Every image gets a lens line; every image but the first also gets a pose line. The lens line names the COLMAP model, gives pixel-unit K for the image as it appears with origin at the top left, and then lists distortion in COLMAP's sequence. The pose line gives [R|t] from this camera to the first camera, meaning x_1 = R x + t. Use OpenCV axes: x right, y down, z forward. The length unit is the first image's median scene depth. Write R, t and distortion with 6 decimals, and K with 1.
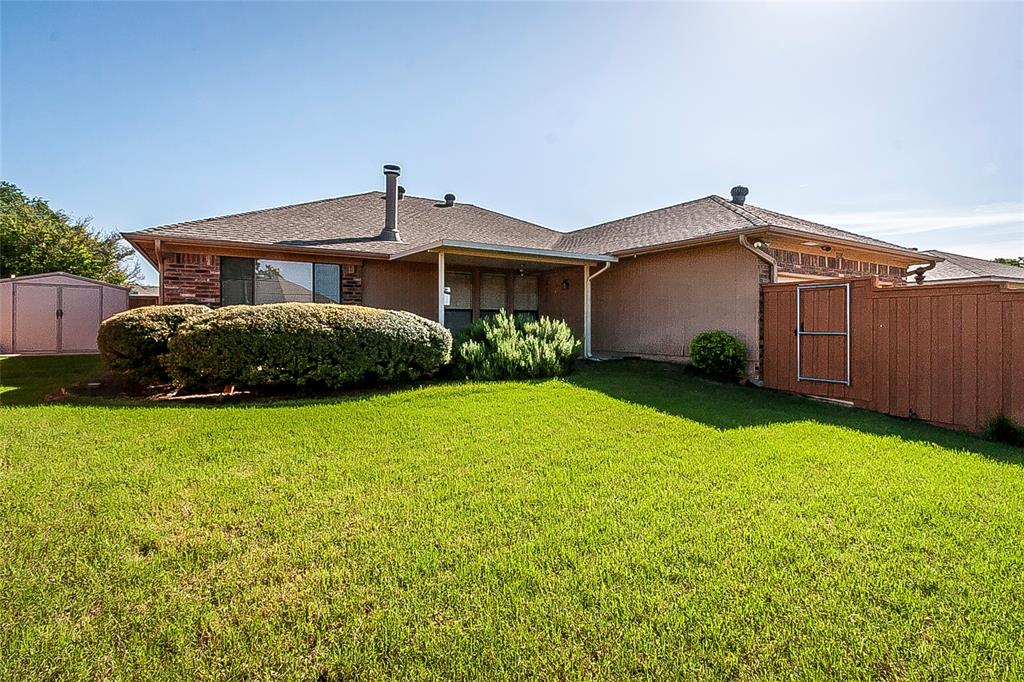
lens RADIAL K [[489.0, 0, 514.4], [0, 489.0, 332.8], [0, 0, 1]] dist [0.003908, 0.000367]
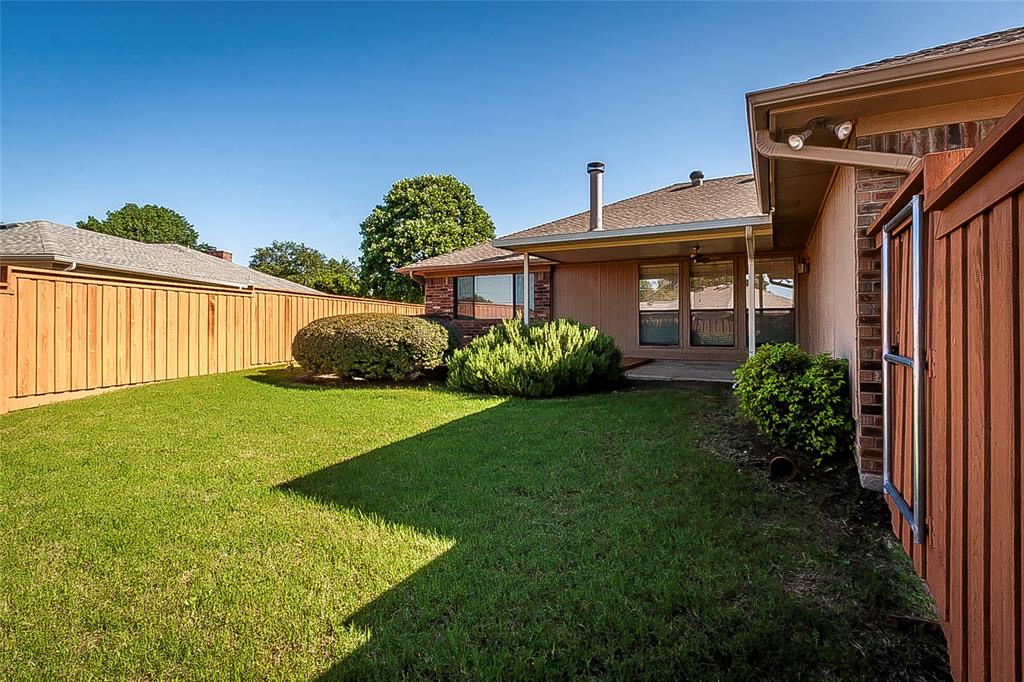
lens RADIAL K [[489.0, 0, 514.4], [0, 489.0, 332.8], [0, 0, 1]] dist [0.003908, 0.000367]
pose [[0.546963, 0.006841, -0.837129, 0.600846], [-0.009941, 0.999949, 0.001677, -0.010363], [0.837098, 0.007405, 0.547003, 0.431119]]
